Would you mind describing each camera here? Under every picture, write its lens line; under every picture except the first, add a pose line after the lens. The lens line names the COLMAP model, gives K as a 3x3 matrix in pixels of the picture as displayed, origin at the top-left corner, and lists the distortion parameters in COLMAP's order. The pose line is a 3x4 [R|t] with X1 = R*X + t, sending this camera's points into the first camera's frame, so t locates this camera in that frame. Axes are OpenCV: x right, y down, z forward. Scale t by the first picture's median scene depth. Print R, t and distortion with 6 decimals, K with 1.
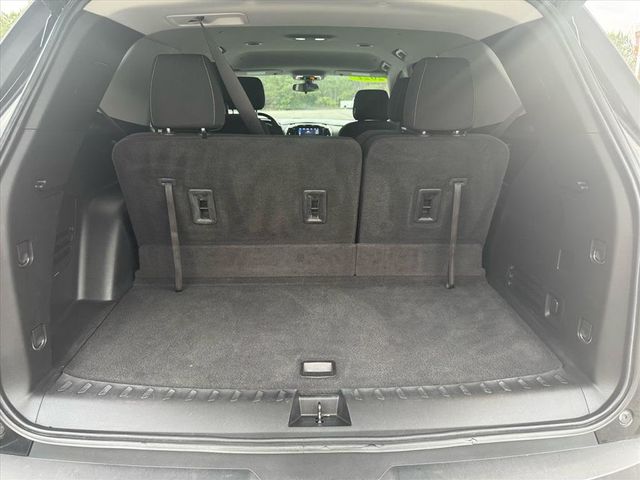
lens RADIAL K [[444.0, 0, 320.0], [0, 444.0, 240.0], [0, 0, 1]] dist [0.001136, -0.003157]
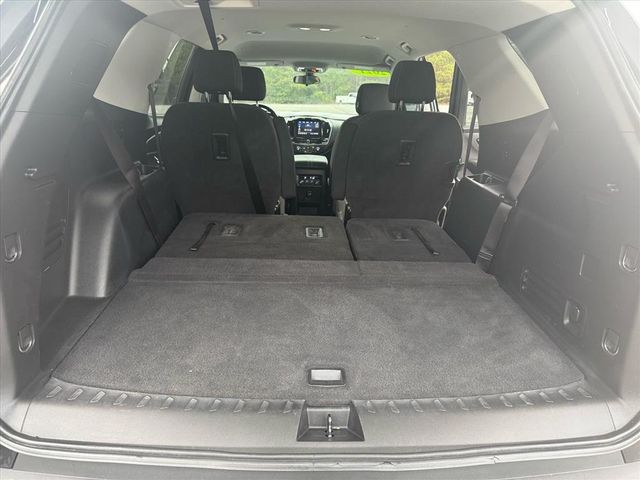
lens RADIAL K [[444.8, 0, 320.6], [0, 444.8, 238.0], [0, 0, 1]] dist [0.000555, -0.005659]
pose [[0.999629, 0.022207, 0.015754, -0.040107], [-0.022317, 0.999728, 0.006830, -0.009086], [-0.015598, -0.007179, 0.999853, 0.066950]]
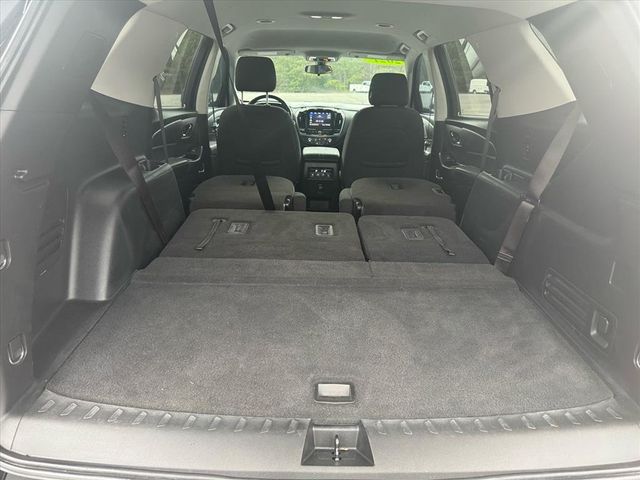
lens RADIAL K [[448.1, 0, 320.8], [0, 448.1, 236.4], [0, 0, 1]] dist [-0.007365, 0.001256]
pose [[0.999599, 0.025868, -0.011525, -0.030383], [-0.025573, 0.999360, 0.025019, -0.039871], [0.012164, -0.024714, 0.999621, 0.128635]]
